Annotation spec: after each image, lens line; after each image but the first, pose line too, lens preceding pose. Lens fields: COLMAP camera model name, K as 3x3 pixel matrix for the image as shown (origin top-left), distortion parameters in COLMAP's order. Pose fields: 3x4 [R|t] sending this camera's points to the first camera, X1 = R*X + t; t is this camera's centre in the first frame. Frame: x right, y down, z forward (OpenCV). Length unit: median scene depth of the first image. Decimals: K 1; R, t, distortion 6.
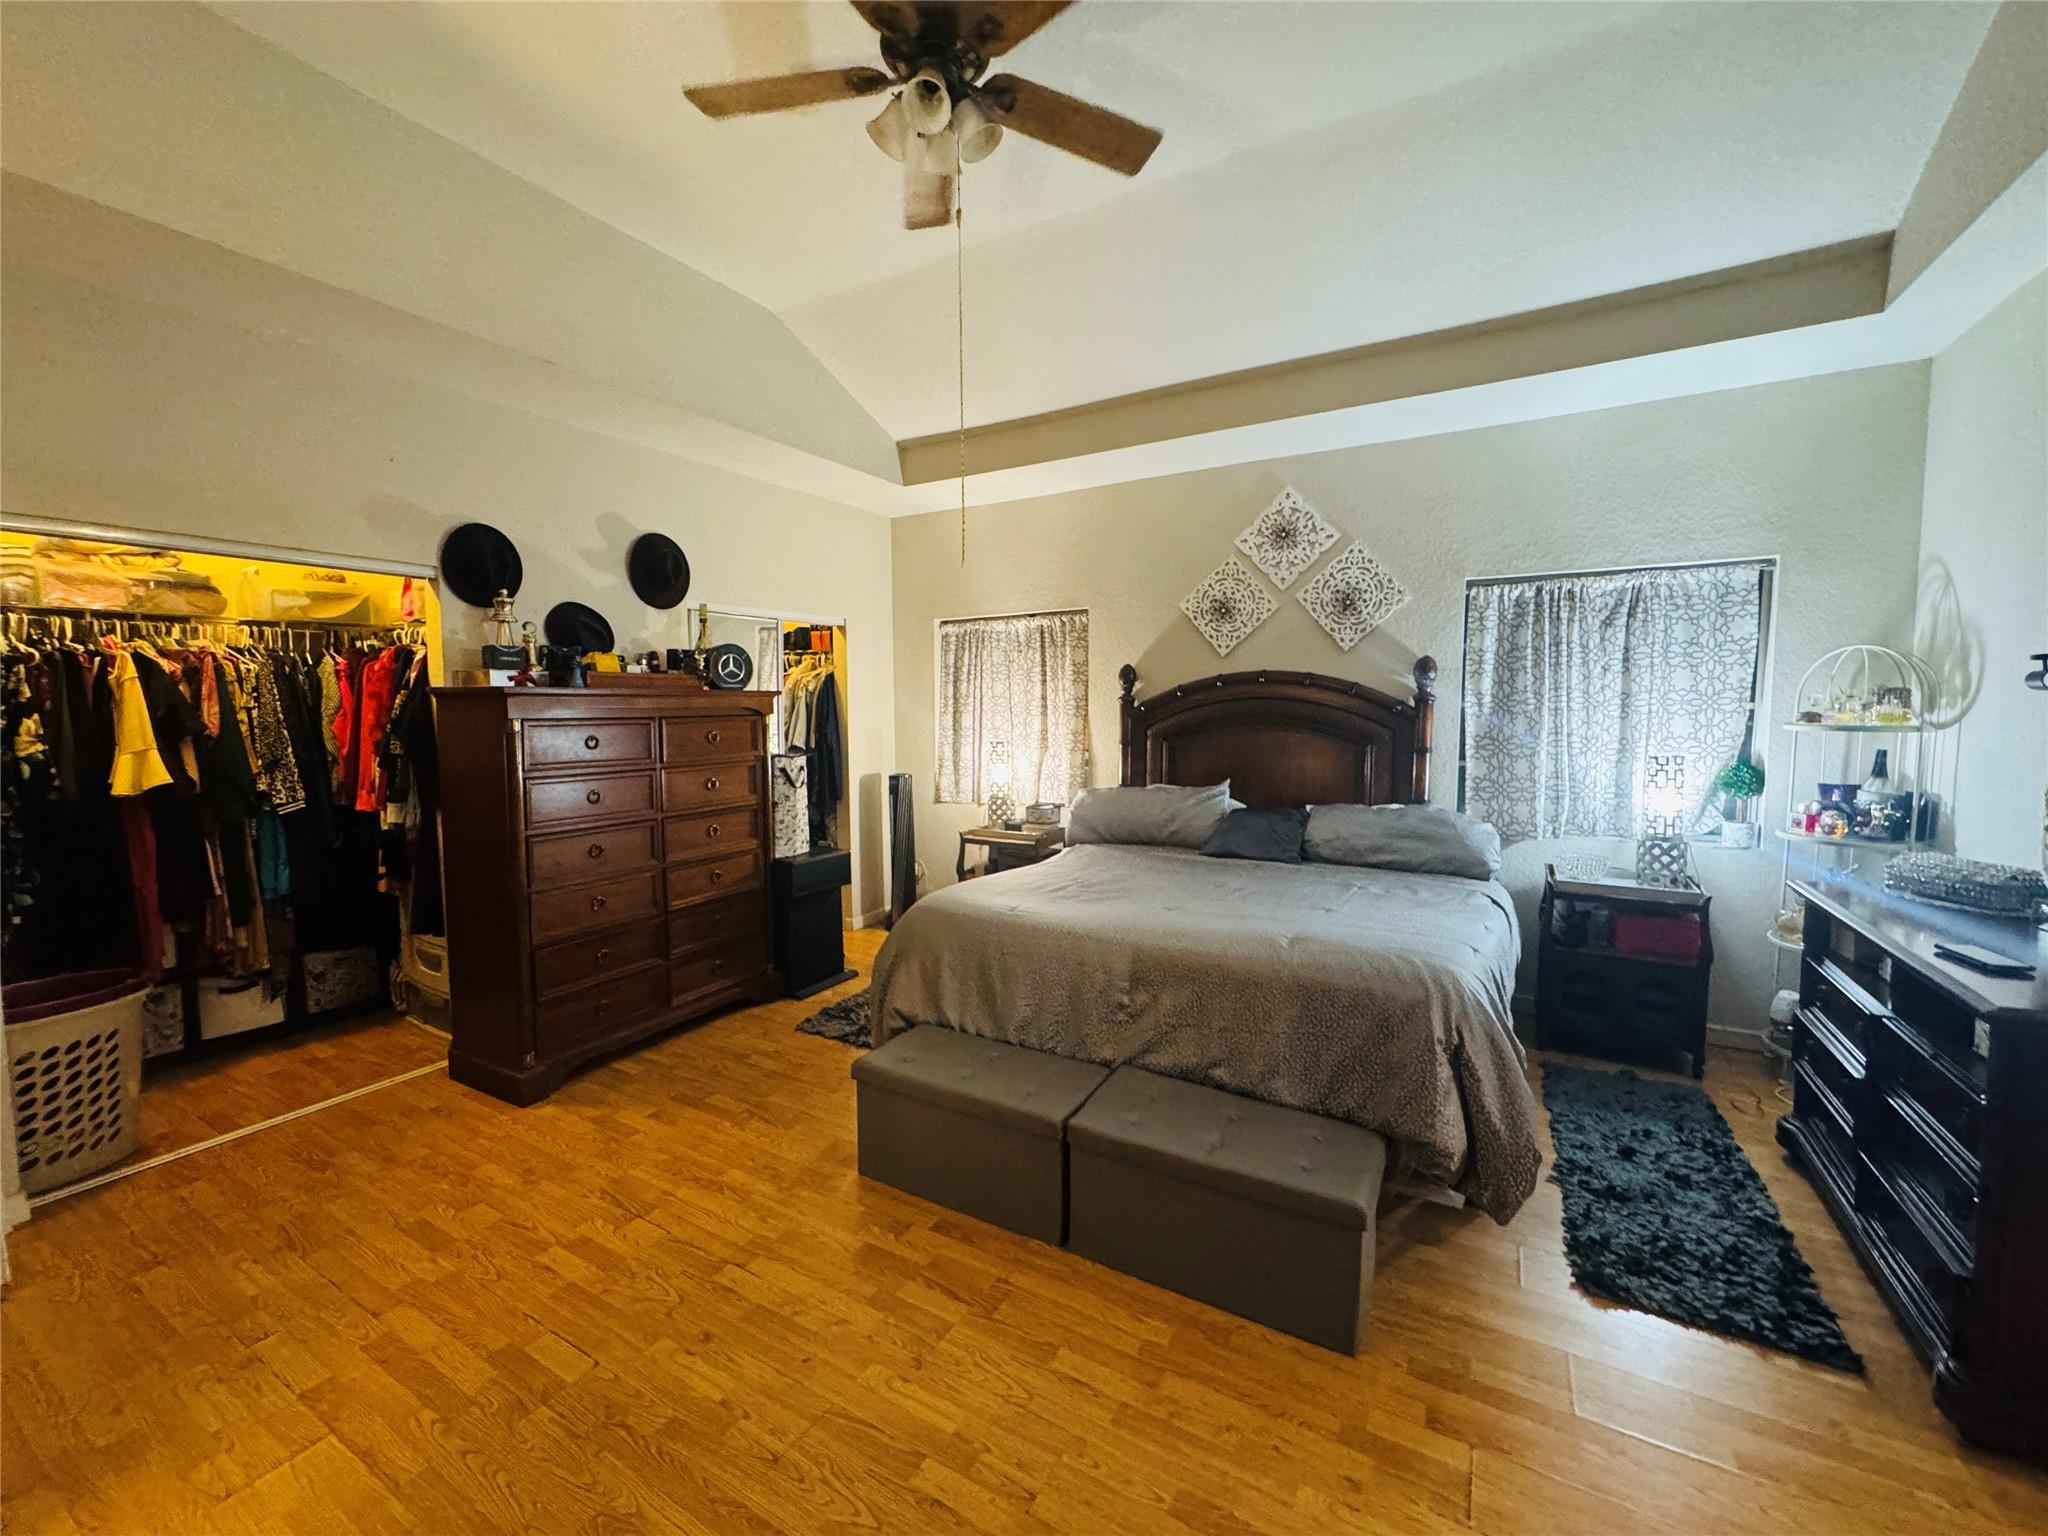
lens RADIAL K [[822.1, 0, 1026.6], [0, 822.1, 764.9], [0, 0, 1]] dist [-0.004151, 0.000179]
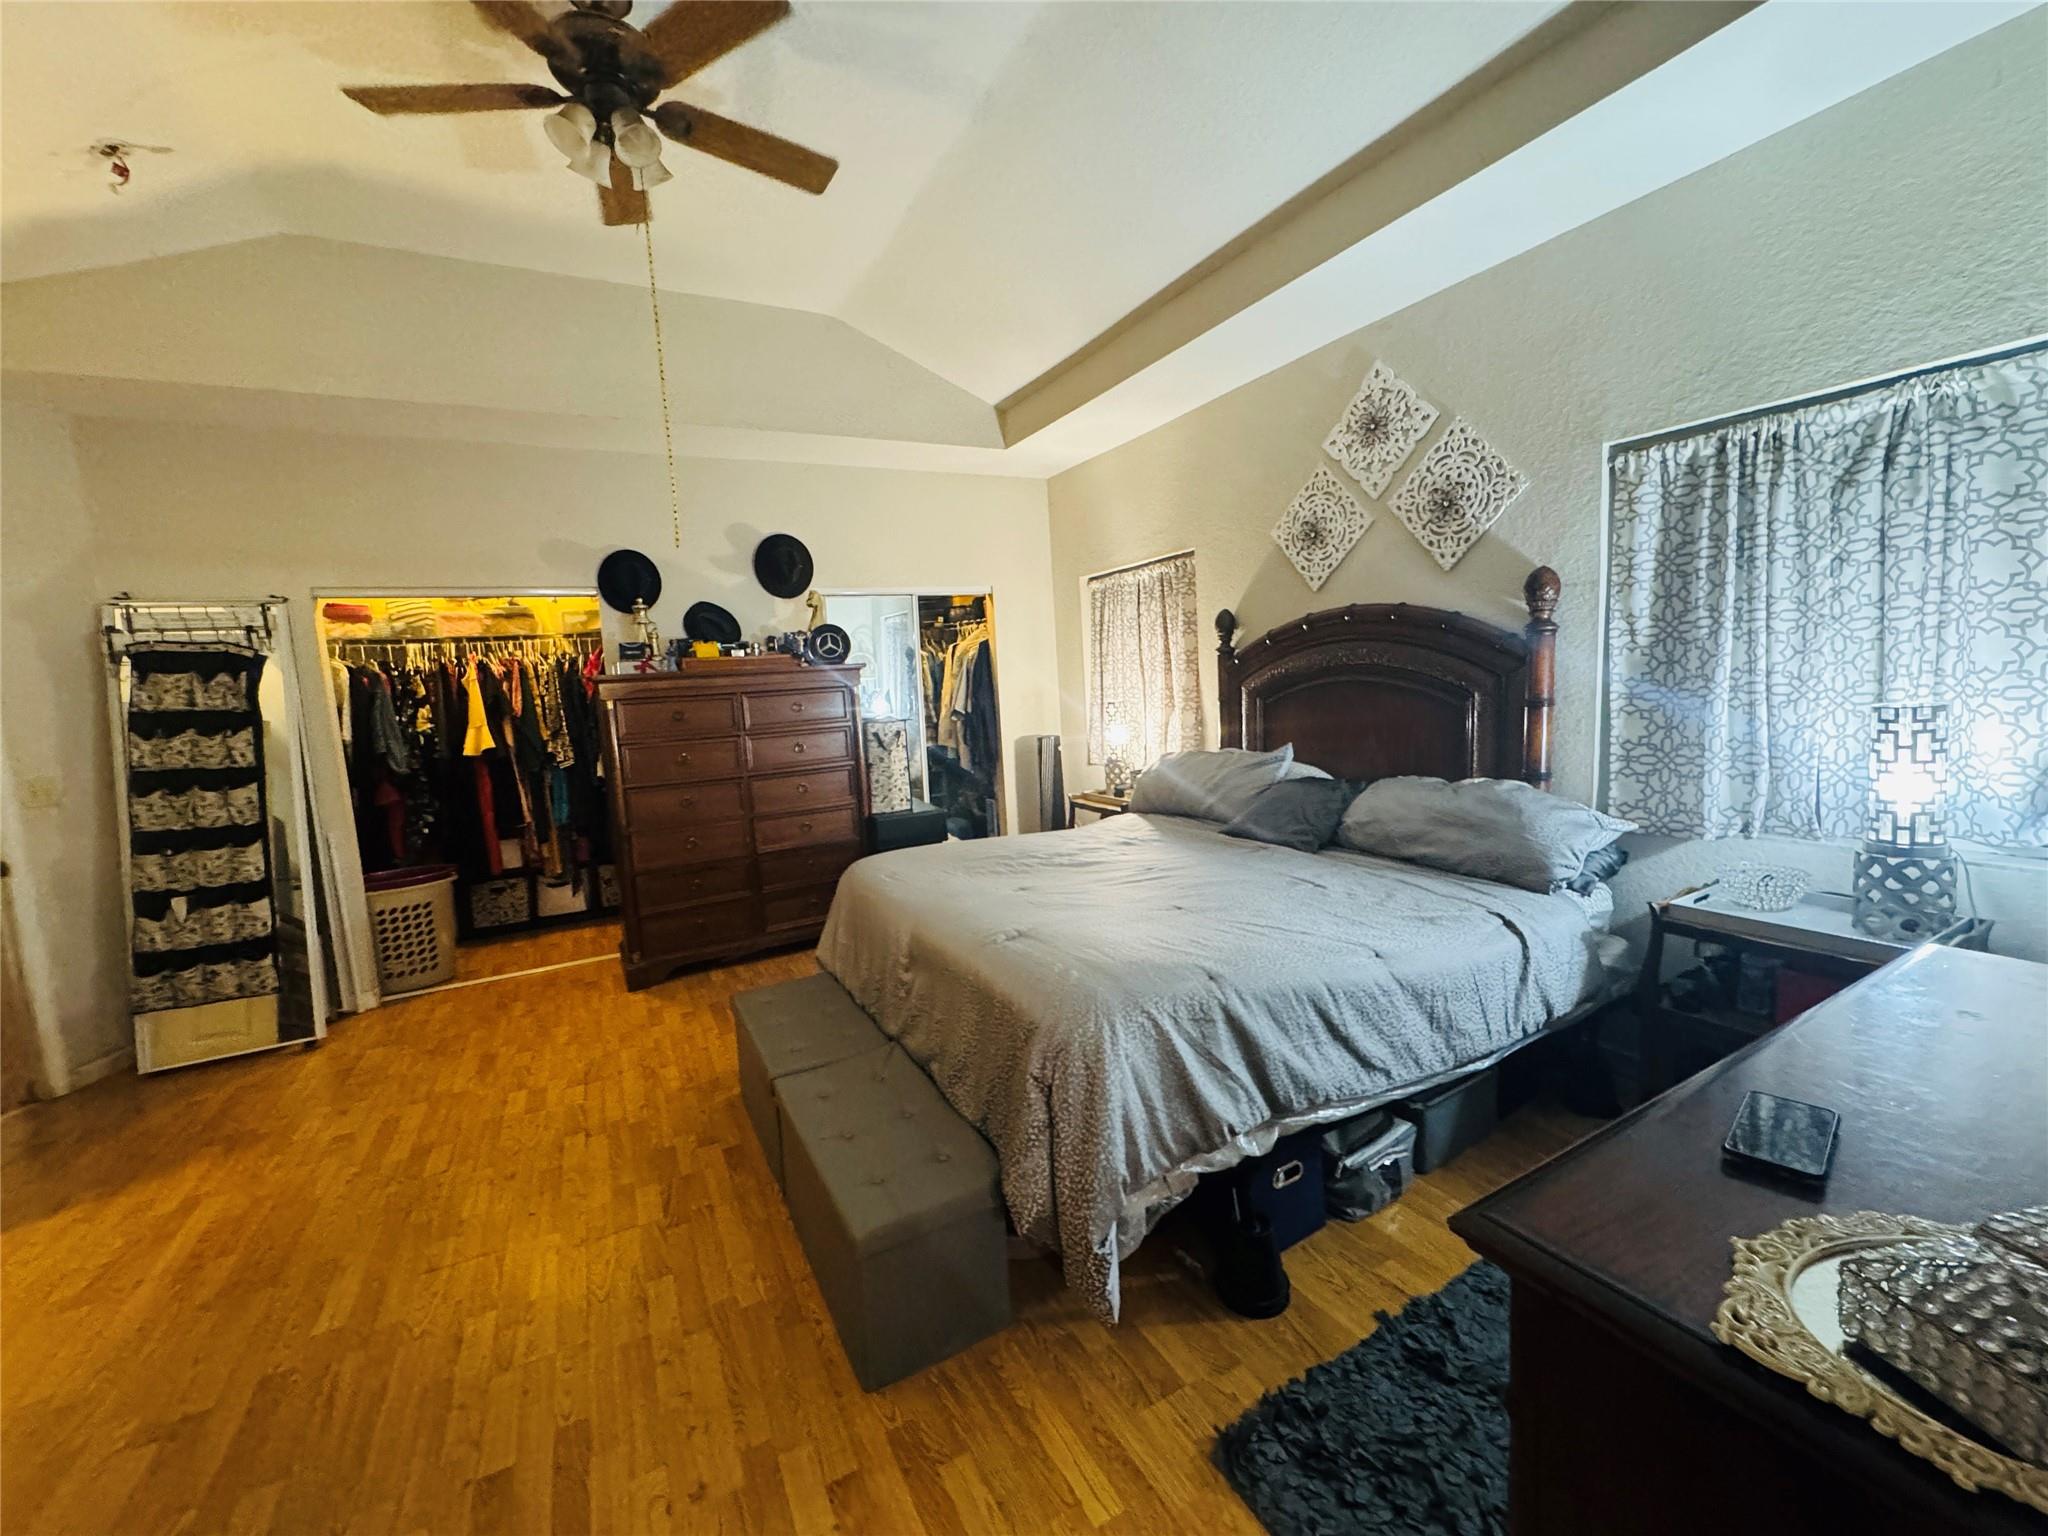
lens RADIAL K [[822.1, 0, 1026.6], [0, 822.1, 764.9], [0, 0, 1]] dist [-0.004151, 0.000179]
pose [[0.852145, 0.014303, -0.523110, 0.508405], [0.014996, 0.998548, 0.051732, -0.007933], [0.523090, -0.051927, 0.850694, 0.178941]]
